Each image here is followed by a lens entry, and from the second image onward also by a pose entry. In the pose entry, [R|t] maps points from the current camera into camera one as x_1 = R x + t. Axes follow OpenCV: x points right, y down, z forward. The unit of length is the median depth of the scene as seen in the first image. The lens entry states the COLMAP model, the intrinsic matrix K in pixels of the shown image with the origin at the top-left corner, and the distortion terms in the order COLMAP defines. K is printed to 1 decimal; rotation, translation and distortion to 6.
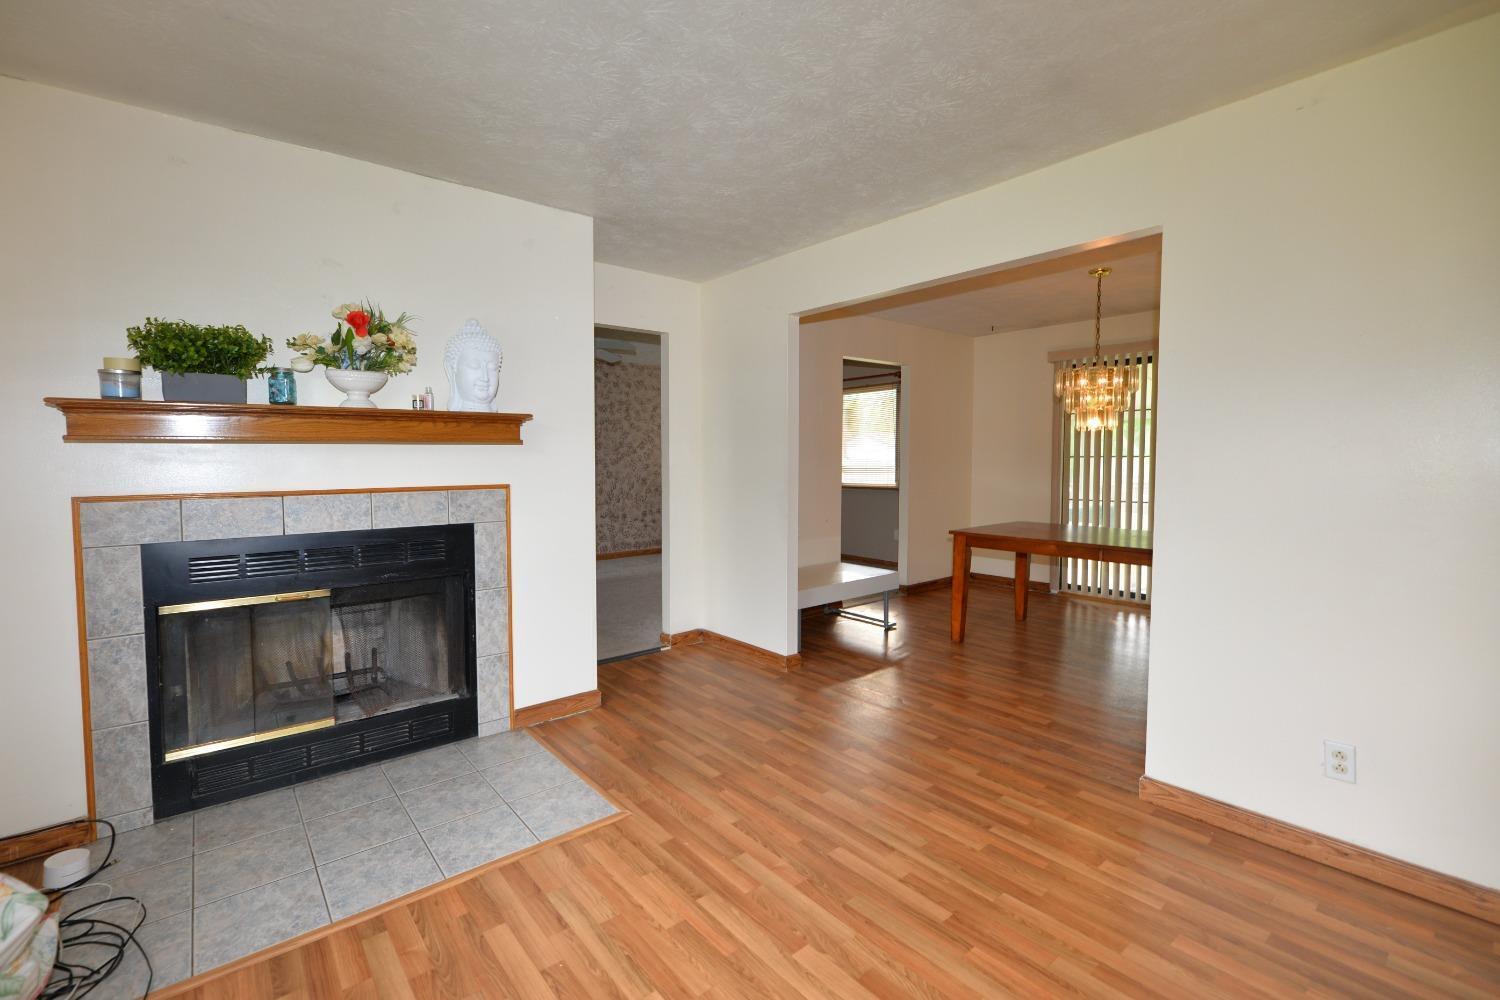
lens RADIAL K [[670.2, 0, 746.8], [0, 670.2, 490.0], [0, 0, 1]] dist [0.027734, -0.000257]
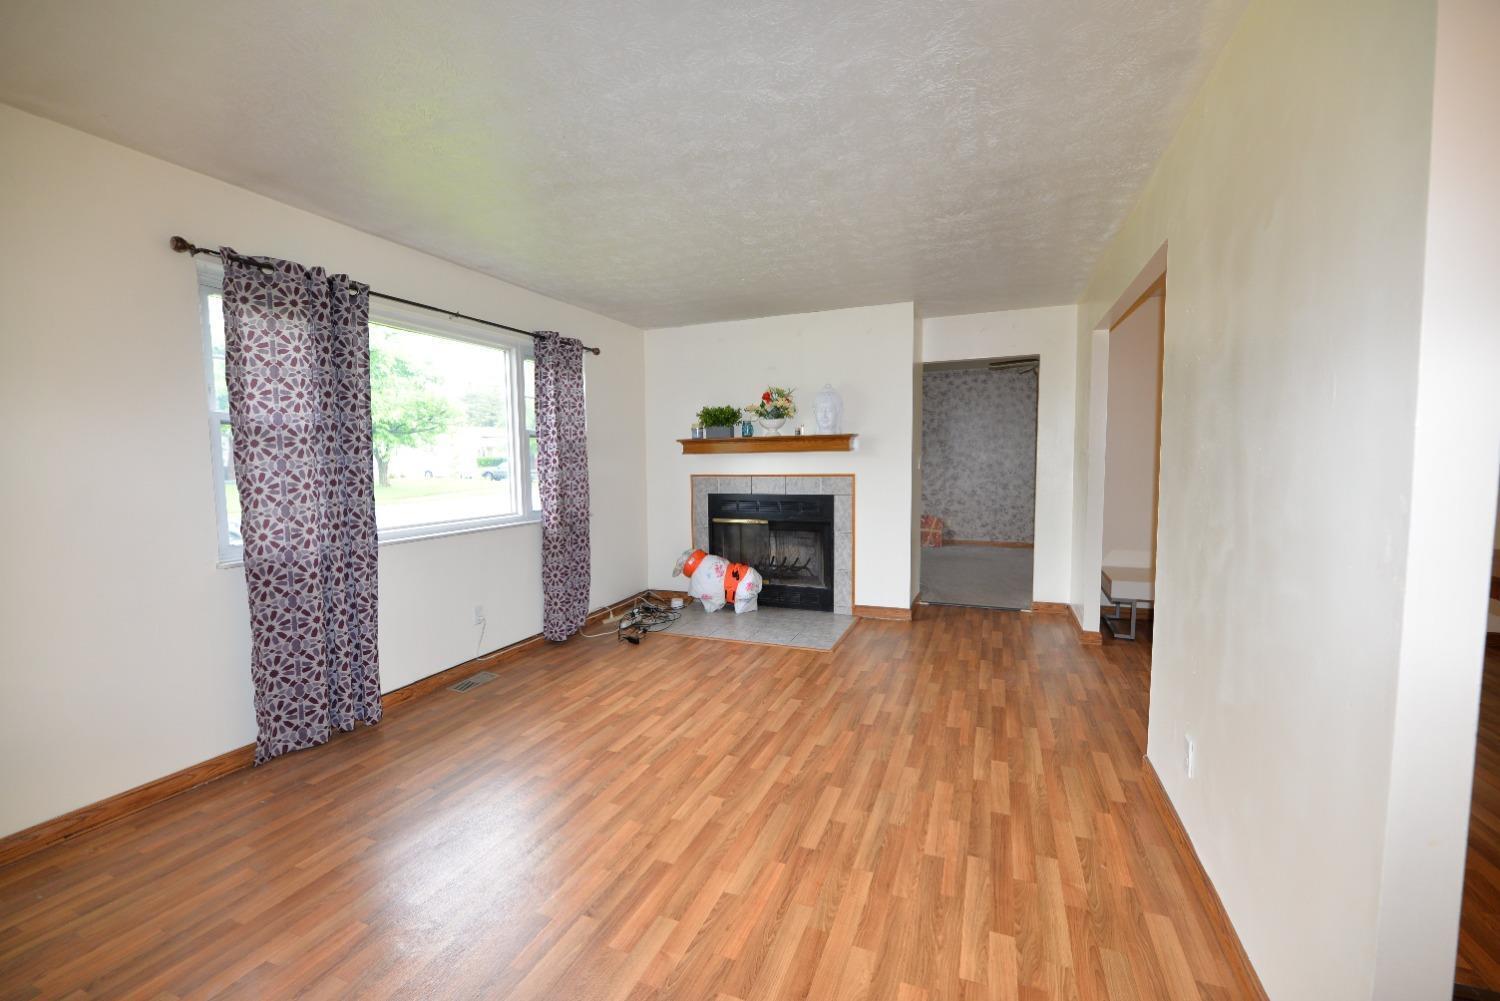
lens RADIAL K [[627.1, 0, 750.2], [0, 627.1, 506.2], [0, 0, 1]] dist [-0.002837, -0.000324]
pose [[0.493067, 0.061053, -0.867847, 1.021367], [-0.034761, 0.998121, 0.050468, 0.001566], [0.869297, 0.005283, 0.494262, -0.034412]]
